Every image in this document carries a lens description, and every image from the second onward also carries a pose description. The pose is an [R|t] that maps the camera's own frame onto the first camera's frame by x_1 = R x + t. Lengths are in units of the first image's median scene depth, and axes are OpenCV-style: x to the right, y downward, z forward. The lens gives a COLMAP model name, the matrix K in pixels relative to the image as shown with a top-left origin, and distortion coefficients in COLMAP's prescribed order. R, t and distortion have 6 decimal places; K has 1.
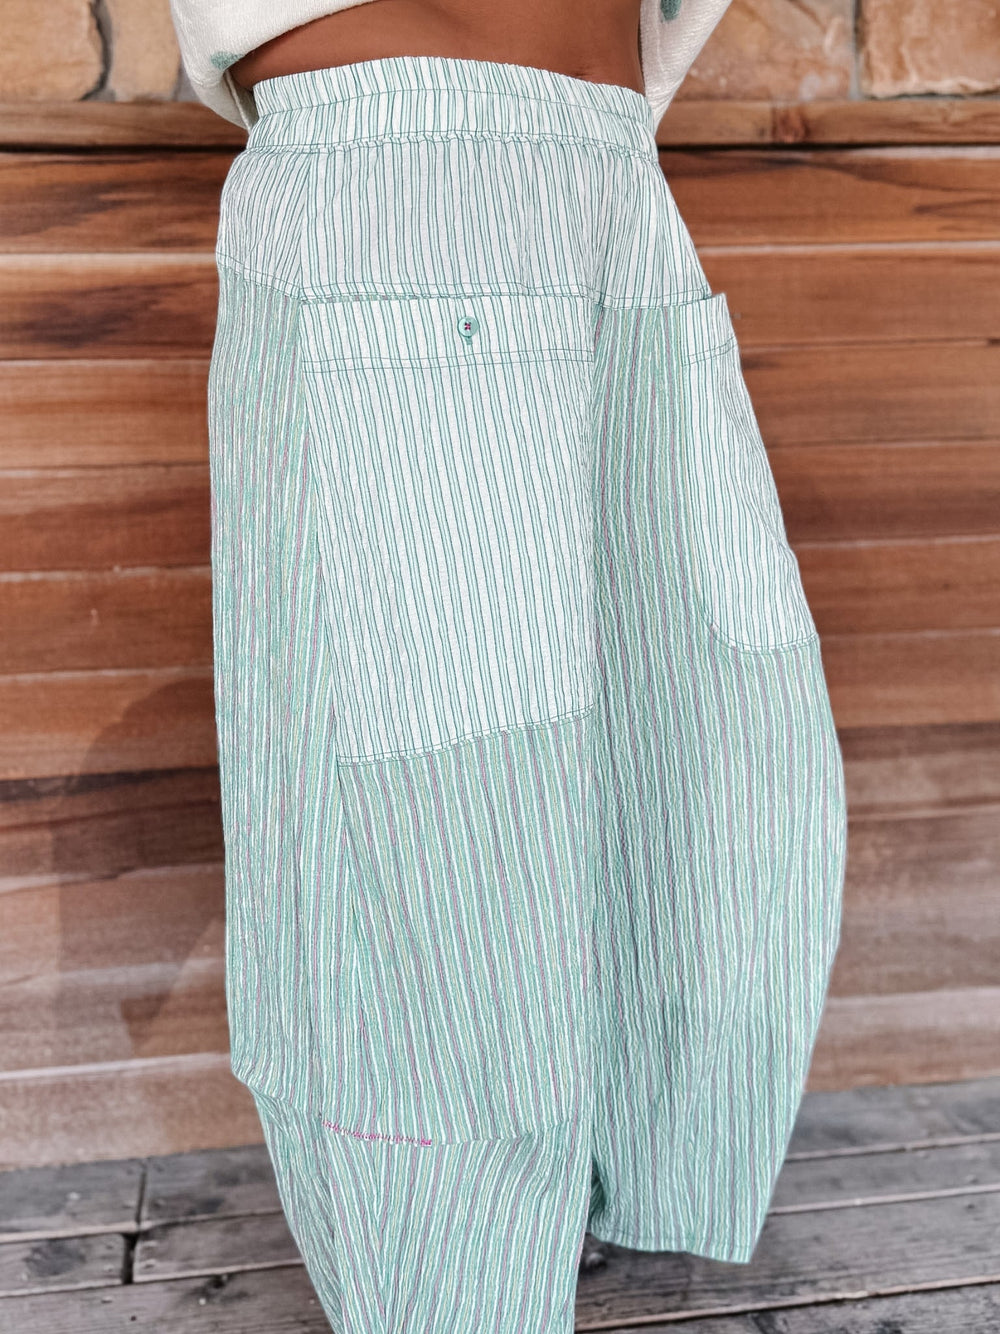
lens RADIAL K [[1622.9, 0, 500.9], [0, 1622.9, 667.4], [0, 0, 1]] dist [0.102334, -0.221848]
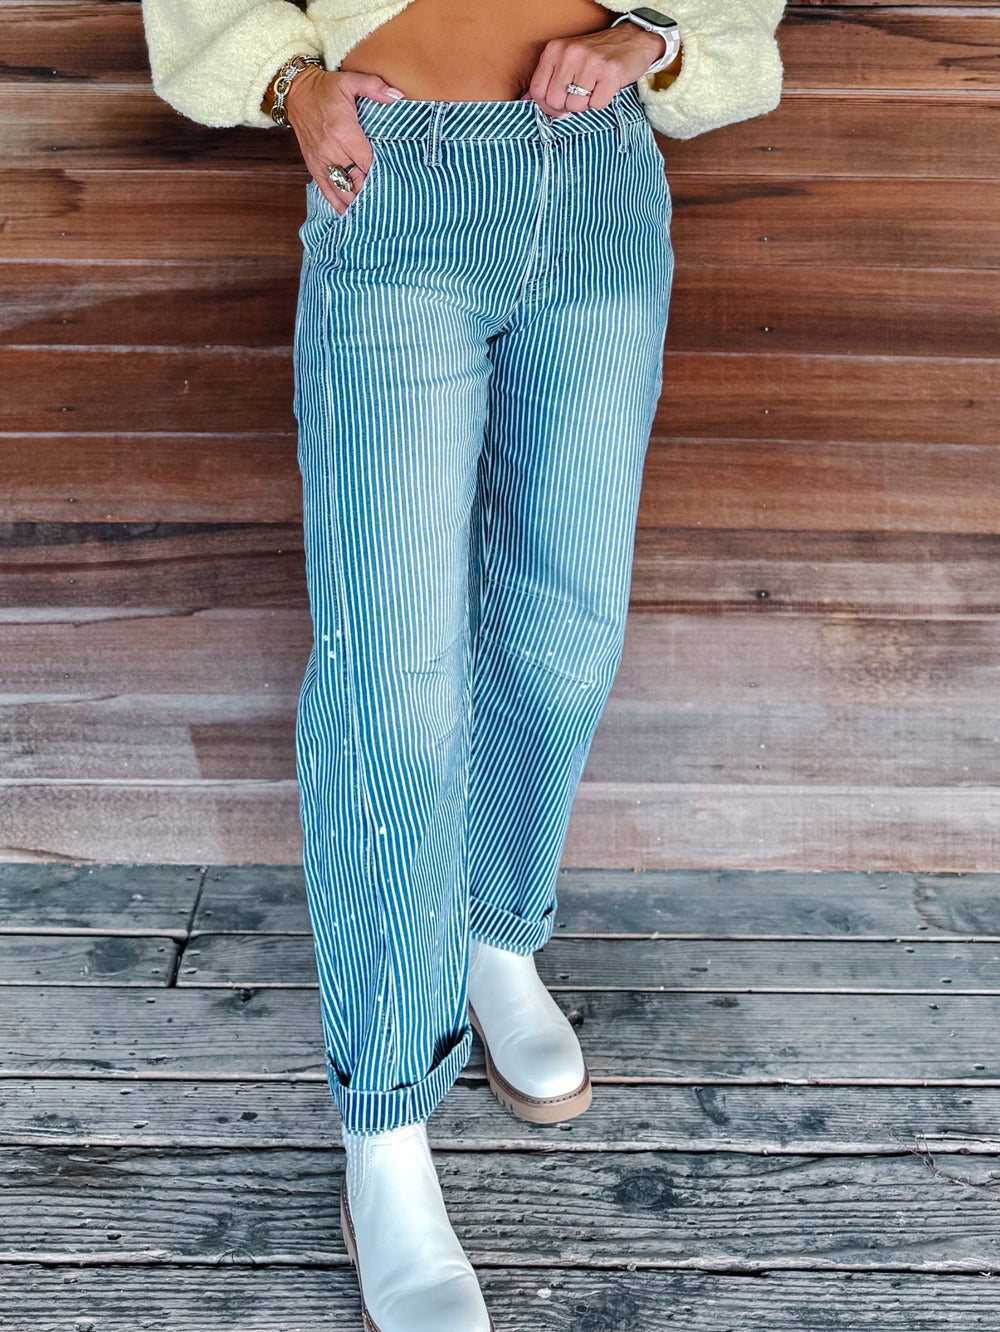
lens RADIAL K [[4425.0, 0, 499.3], [0, 4425.0, 665.2], [0, 0, 1]] dist [-0.324975, 2.359631]
pose [[0.982716, 0.076699, -0.168482, 0.497707], [-0.061853, 0.993867, 0.091668, -0.131929], [0.174479, -0.079662, 0.981433, -1.992622]]
